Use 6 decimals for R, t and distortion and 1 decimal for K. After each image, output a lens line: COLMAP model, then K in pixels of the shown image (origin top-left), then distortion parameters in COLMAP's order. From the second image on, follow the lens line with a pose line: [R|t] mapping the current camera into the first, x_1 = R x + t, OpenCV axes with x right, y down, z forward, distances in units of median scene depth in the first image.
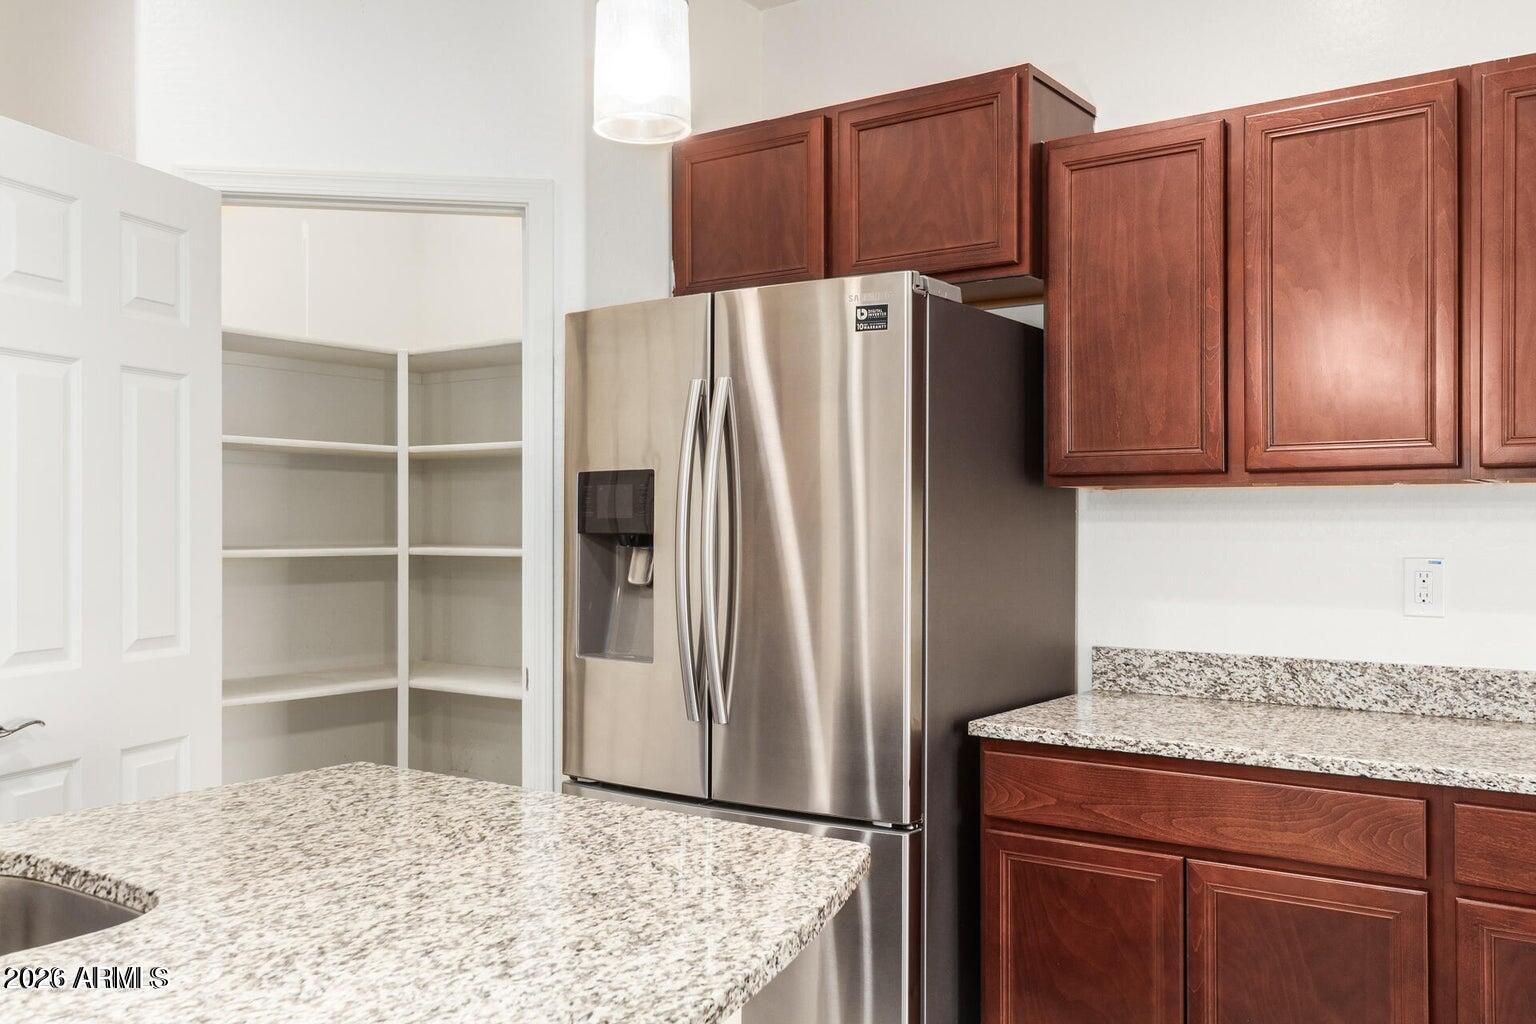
lens RADIAL K [[1357.9, 0, 765.4], [0, 1357.9, 507.6], [0, 0, 1]] dist [0.018130, 0.002646]
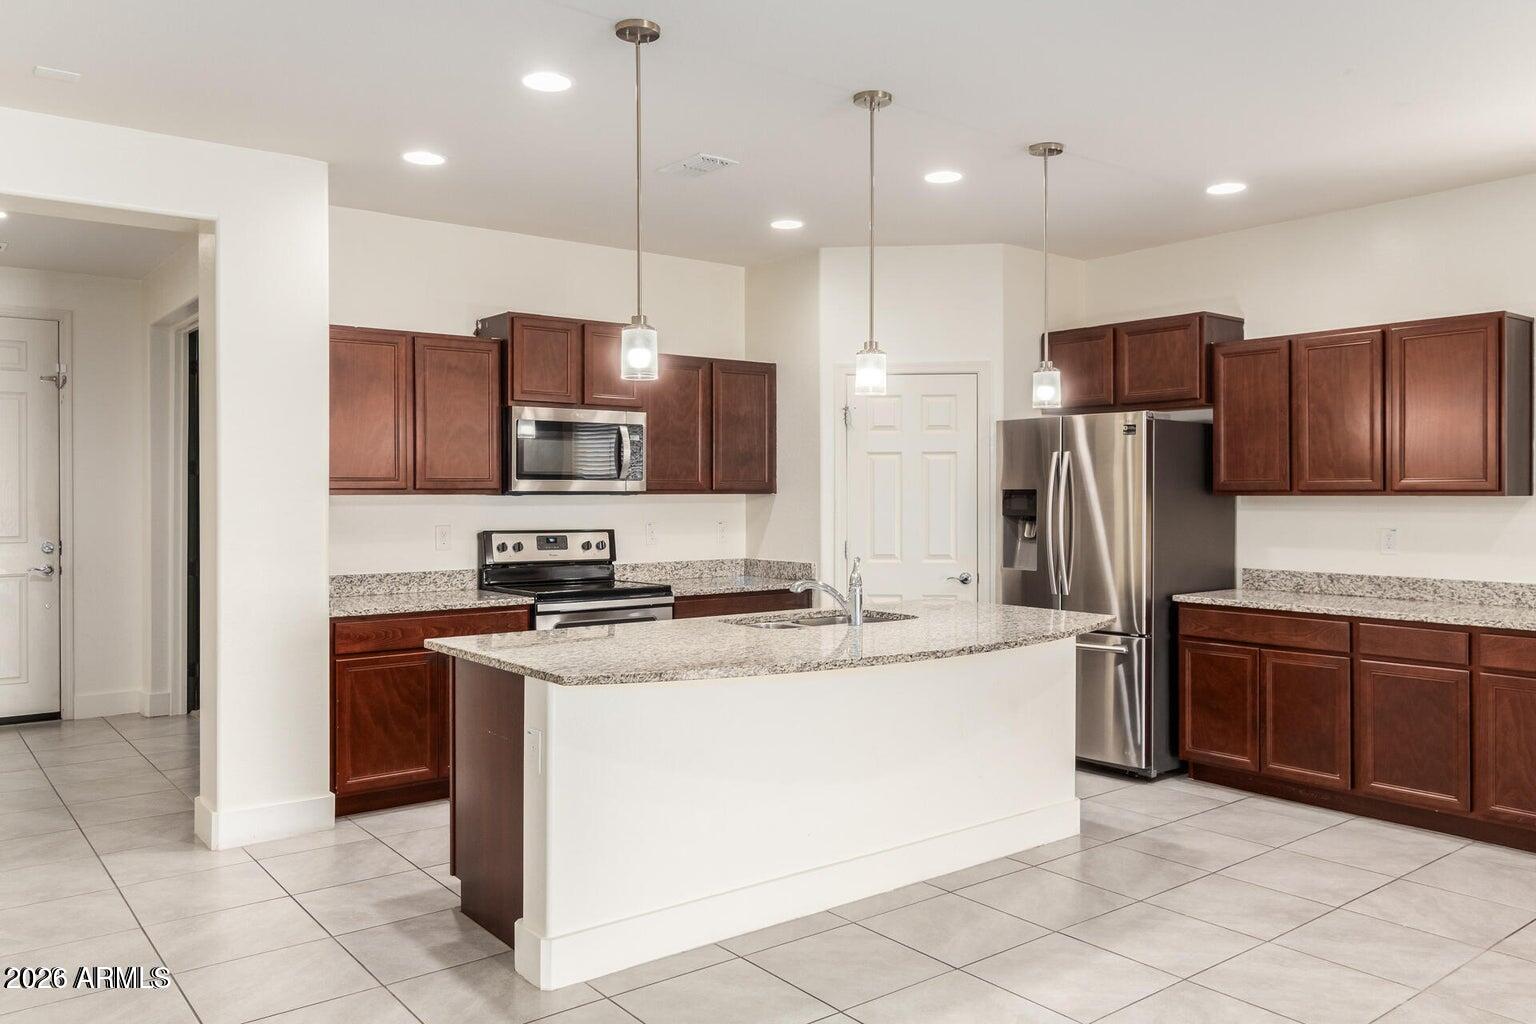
lens RADIAL K [[1151.8, 0, 769.6], [0, 1151.8, 487.1], [0, 0, 1]] dist [0.003723, 0.000334]
pose [[0.961361, -0.004030, -0.275260, 0.025024], [0.005857, 0.999966, 0.005817, -0.049455], [0.275227, -0.007204, 0.961352, -1.132002]]
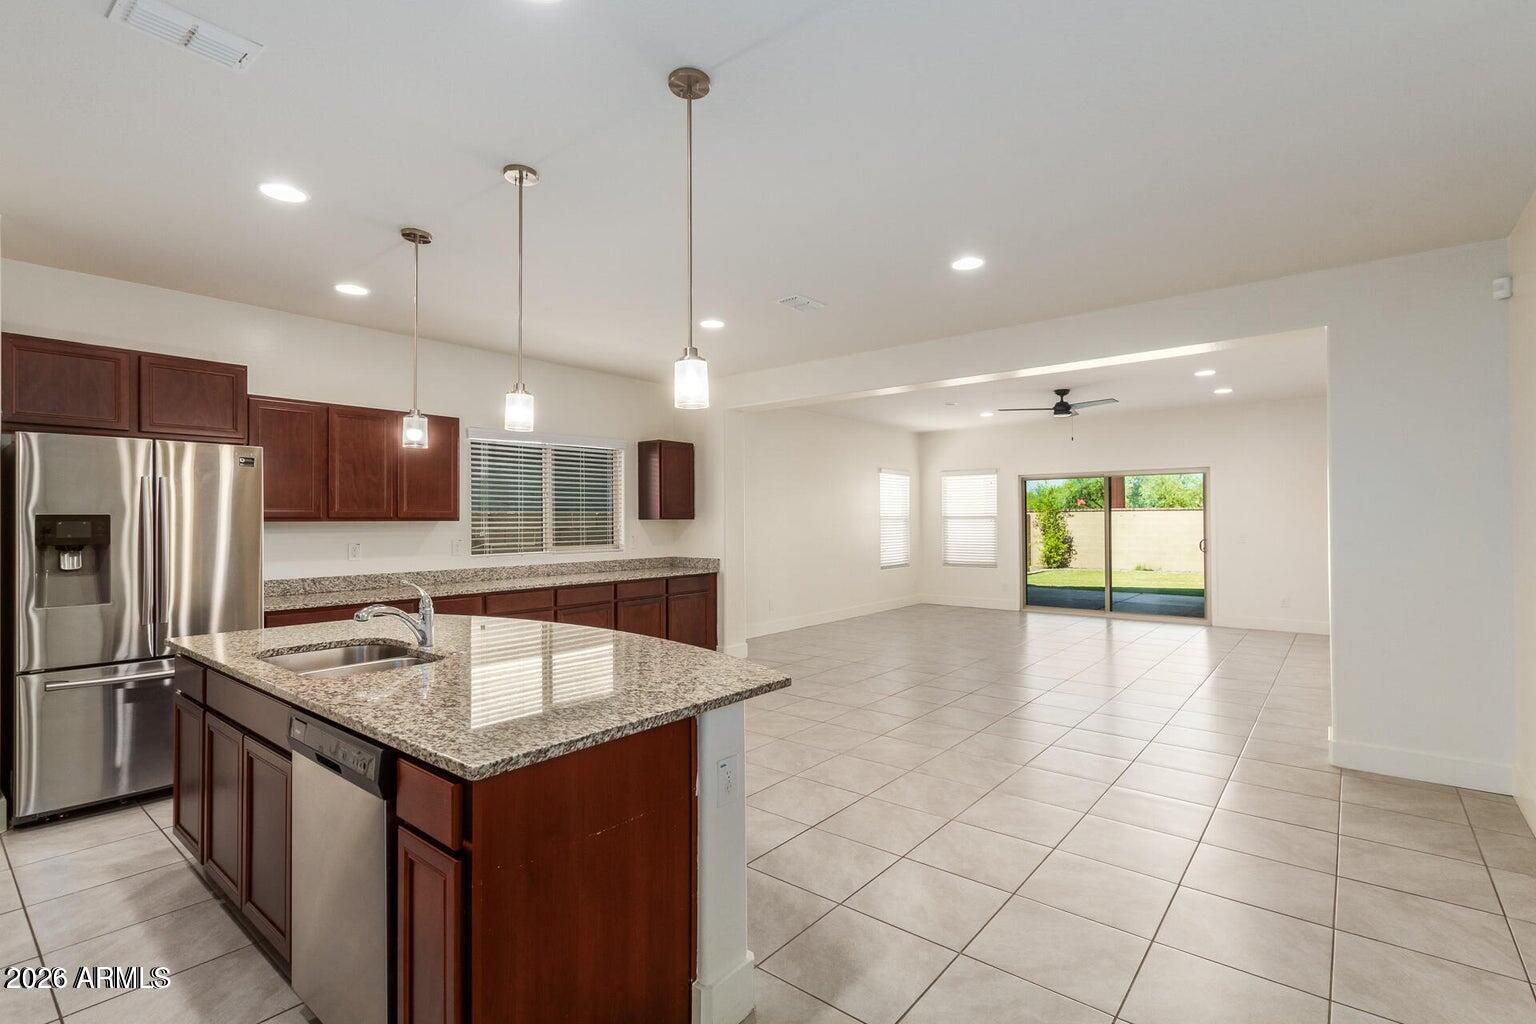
lens RADIAL K [[706.0, 0, 776.6], [0, 706.0, 513.9], [0, 0, 1]] dist [0.013490, -0.001740]
pose [[0.072442, 0.008496, 0.997336, -1.204659], [-0.005454, 0.999952, -0.008122, -0.027208], [-0.997358, -0.004851, 0.072485, -0.161857]]
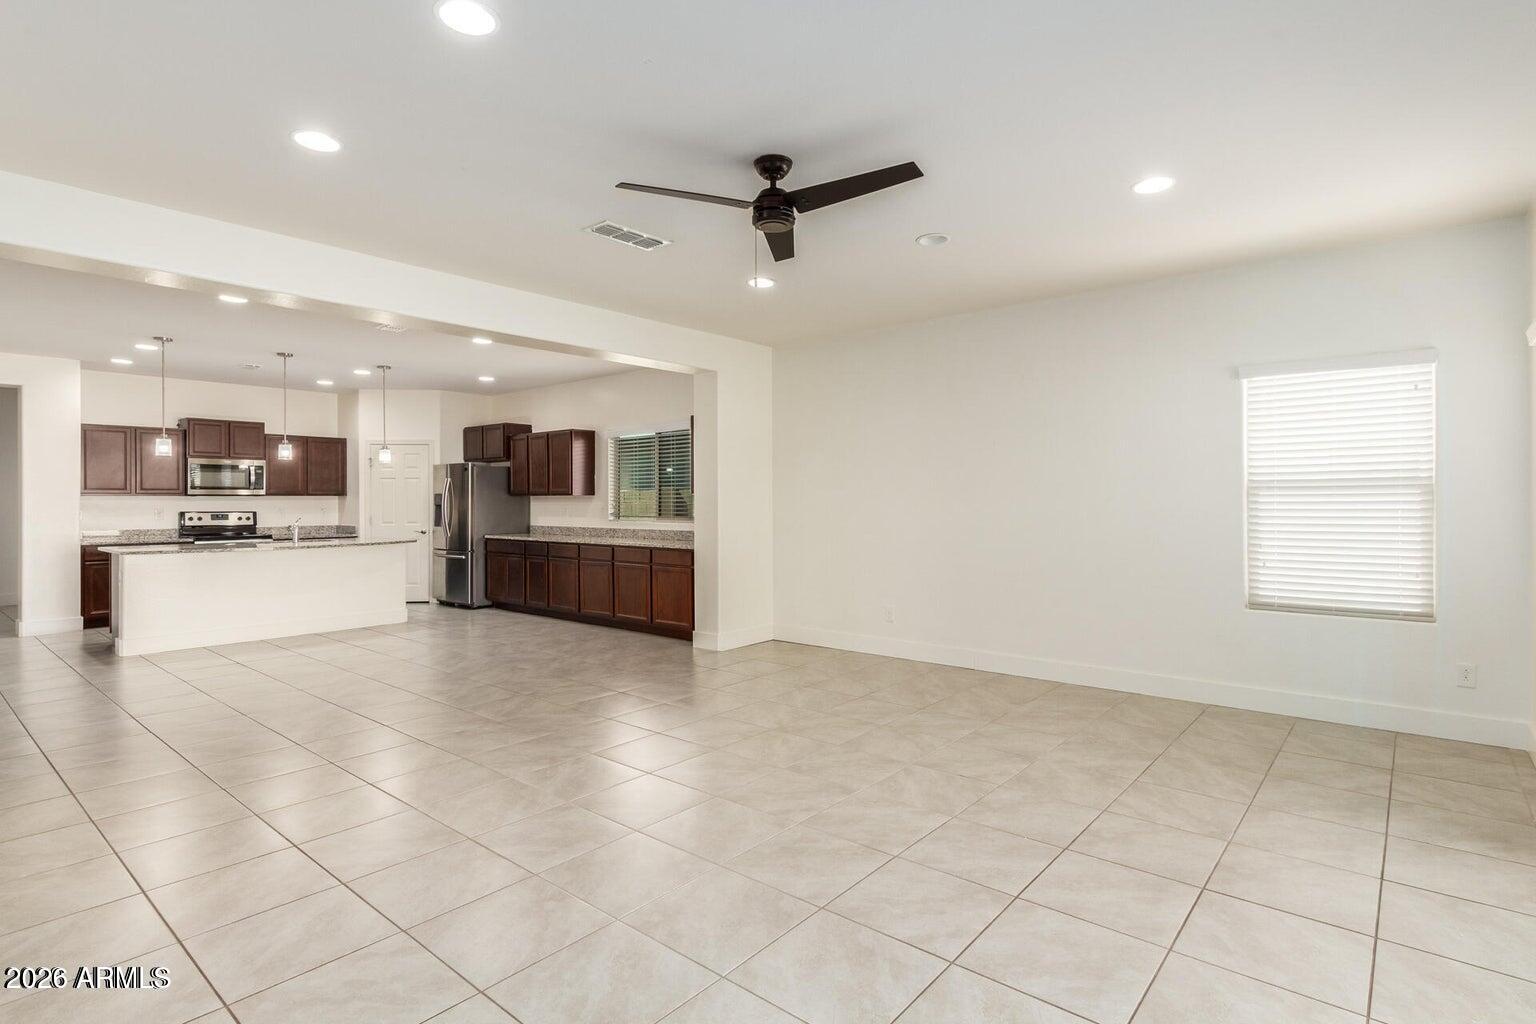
lens RADIAL K [[760.3, 0, 783.7], [0, 760.3, 495.5], [0, 0, 1]] dist [-0.002112, -0.000522]
pose [[0.997182, -0.005026, -0.074849, 1.700673], [0.005490, 0.999967, 0.005991, -0.033279], [0.074817, -0.006385, 0.997177, -2.241238]]
